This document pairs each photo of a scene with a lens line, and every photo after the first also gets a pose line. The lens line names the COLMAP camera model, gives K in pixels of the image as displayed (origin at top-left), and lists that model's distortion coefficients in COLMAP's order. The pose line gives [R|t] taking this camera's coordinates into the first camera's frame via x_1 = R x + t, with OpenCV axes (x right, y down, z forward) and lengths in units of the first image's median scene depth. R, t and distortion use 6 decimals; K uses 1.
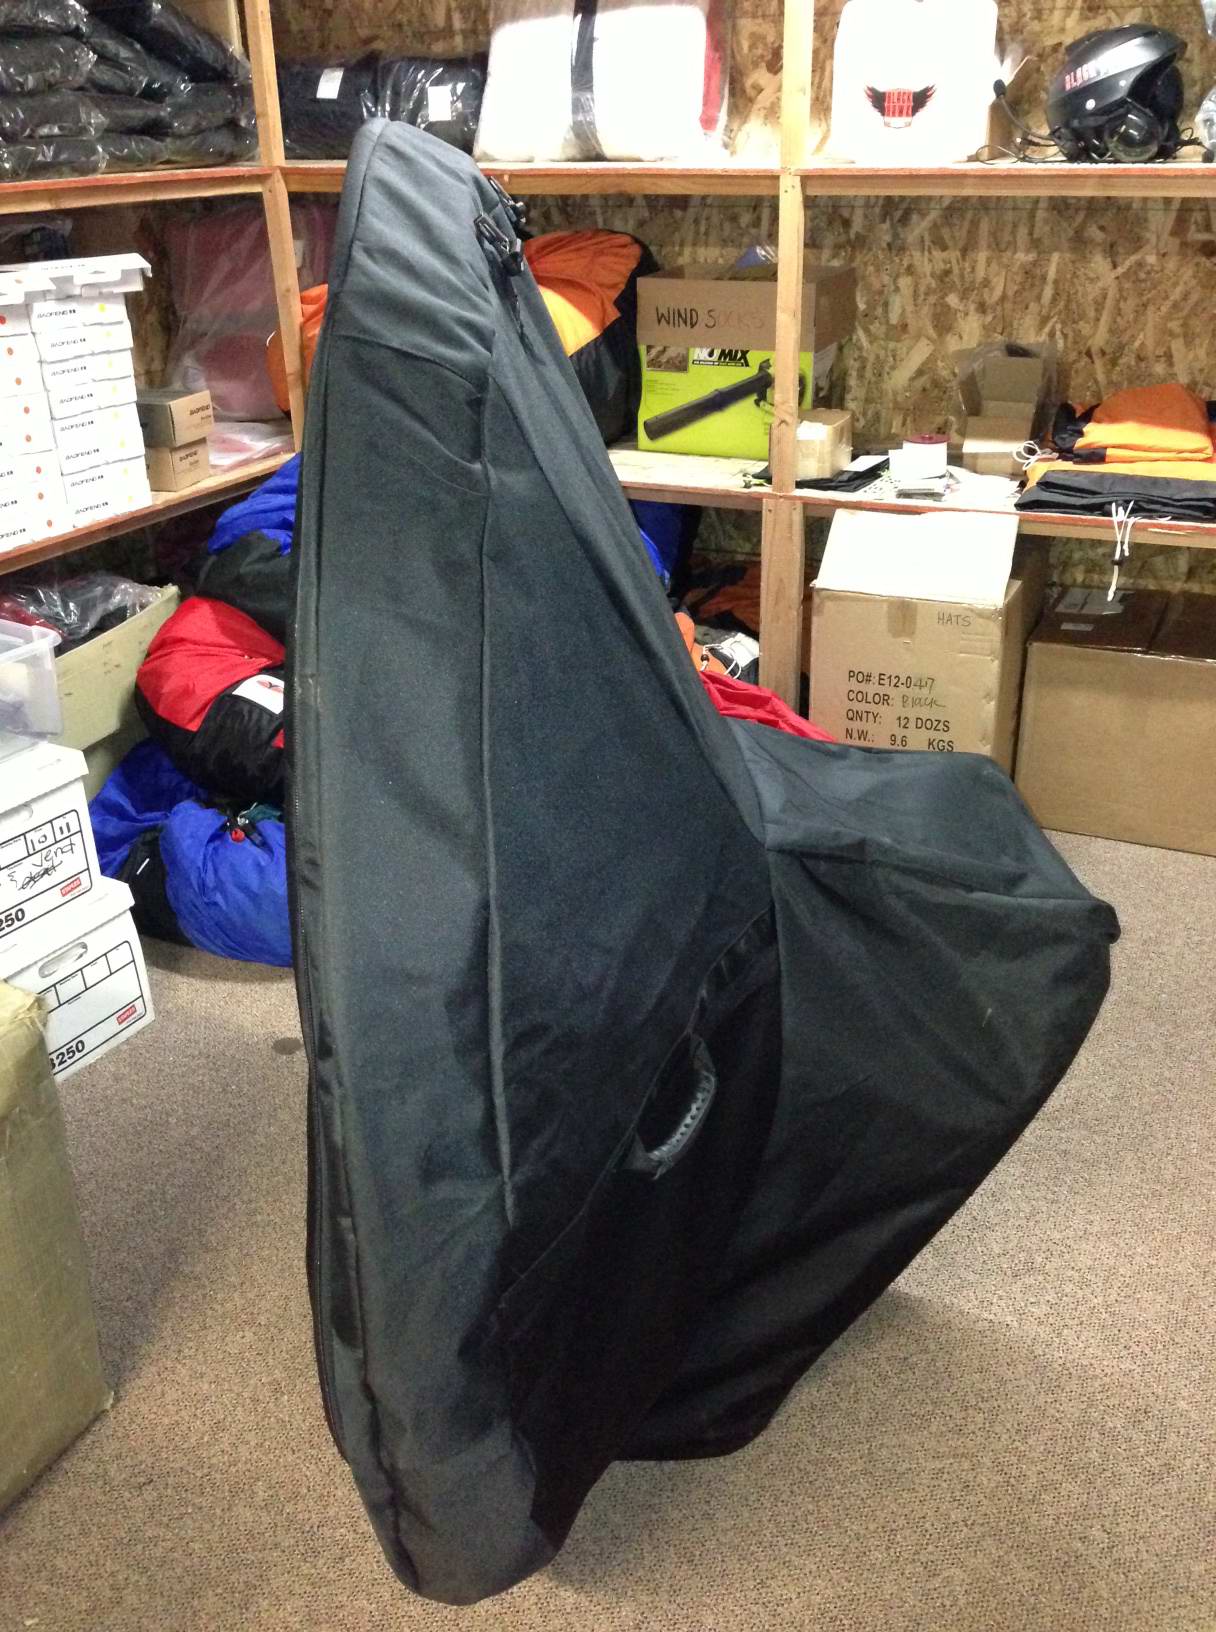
lens RADIAL K [[1462.3, 0, 608.0], [0, 1462.3, 816.0], [0, 0, 1]] dist [0.137592, -0.272175]
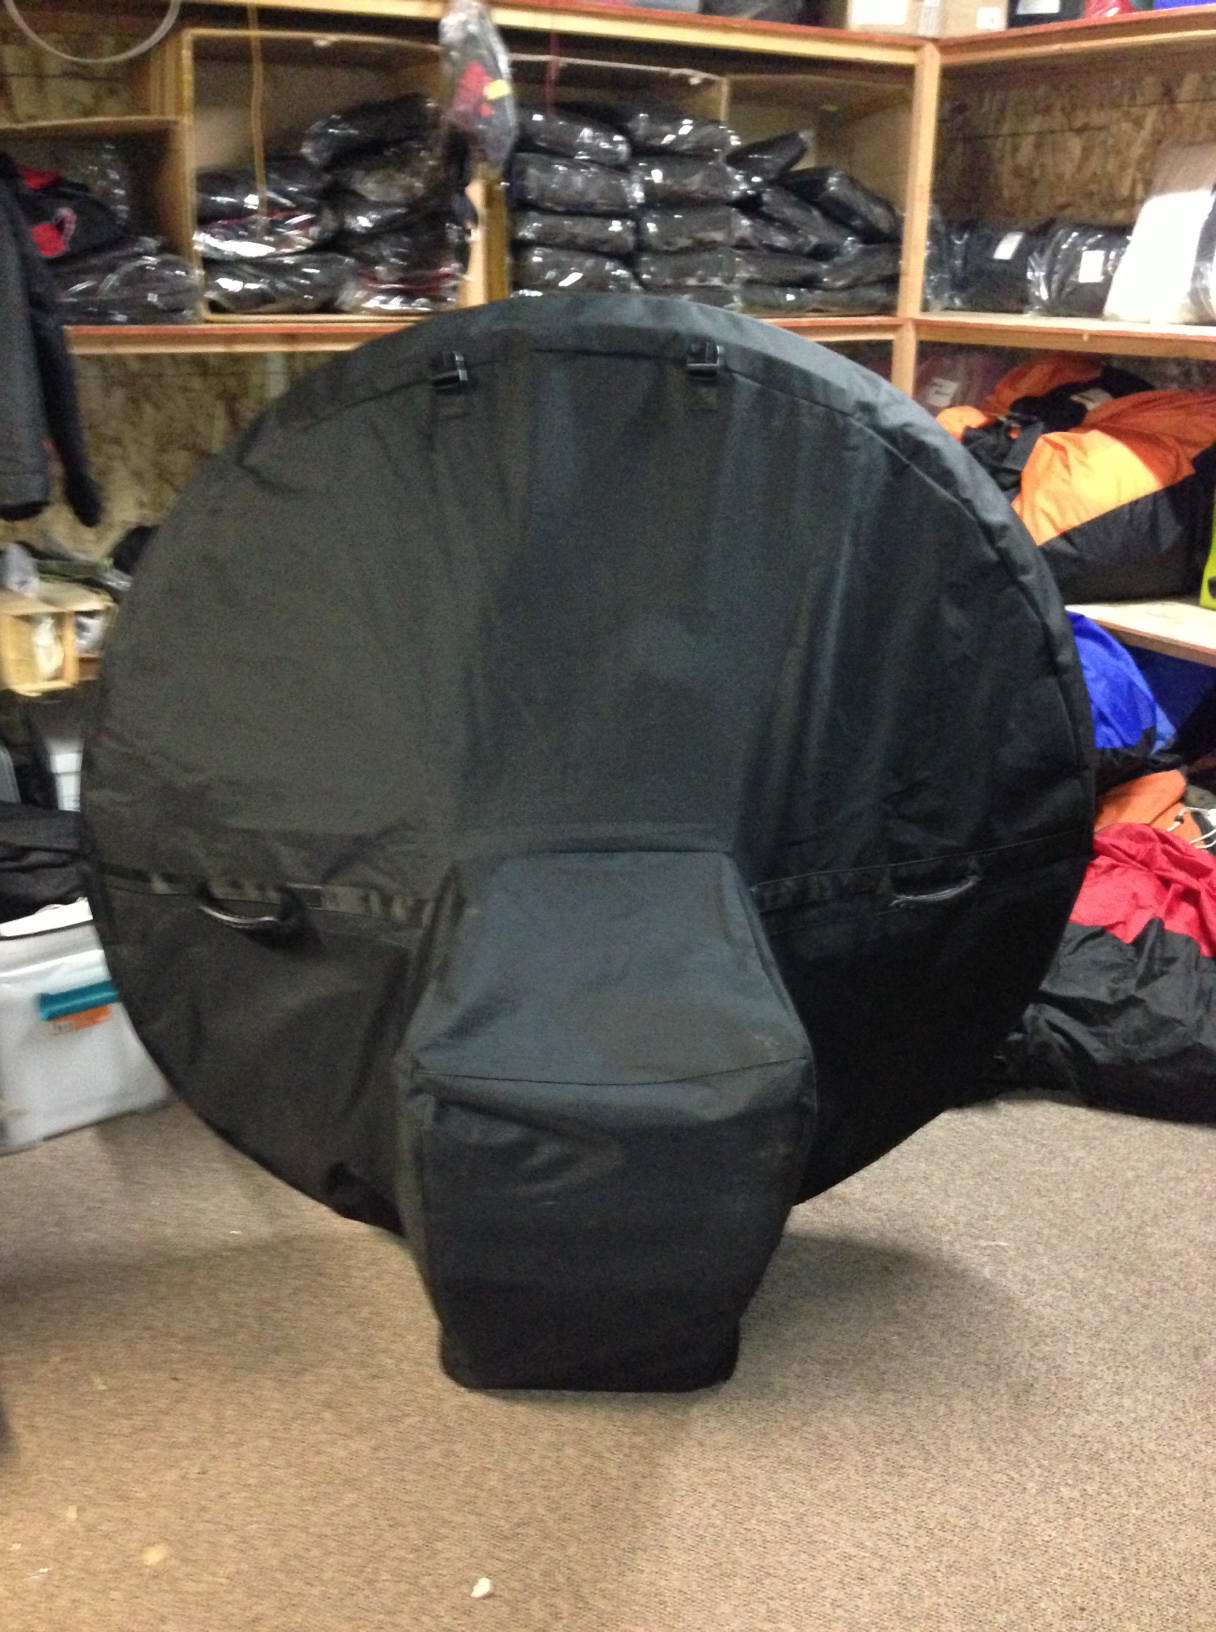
lens RADIAL K [[1462.3, 0, 608.0], [0, 1462.3, 816.0], [0, 0, 1]] dist [0.137592, -0.272175]
pose [[0.821610, 0.224751, -0.523874, 0.265170], [-0.265483, 0.964112, -0.002746, -0.006802], [0.504456, 0.141336, 0.851791, -0.025166]]
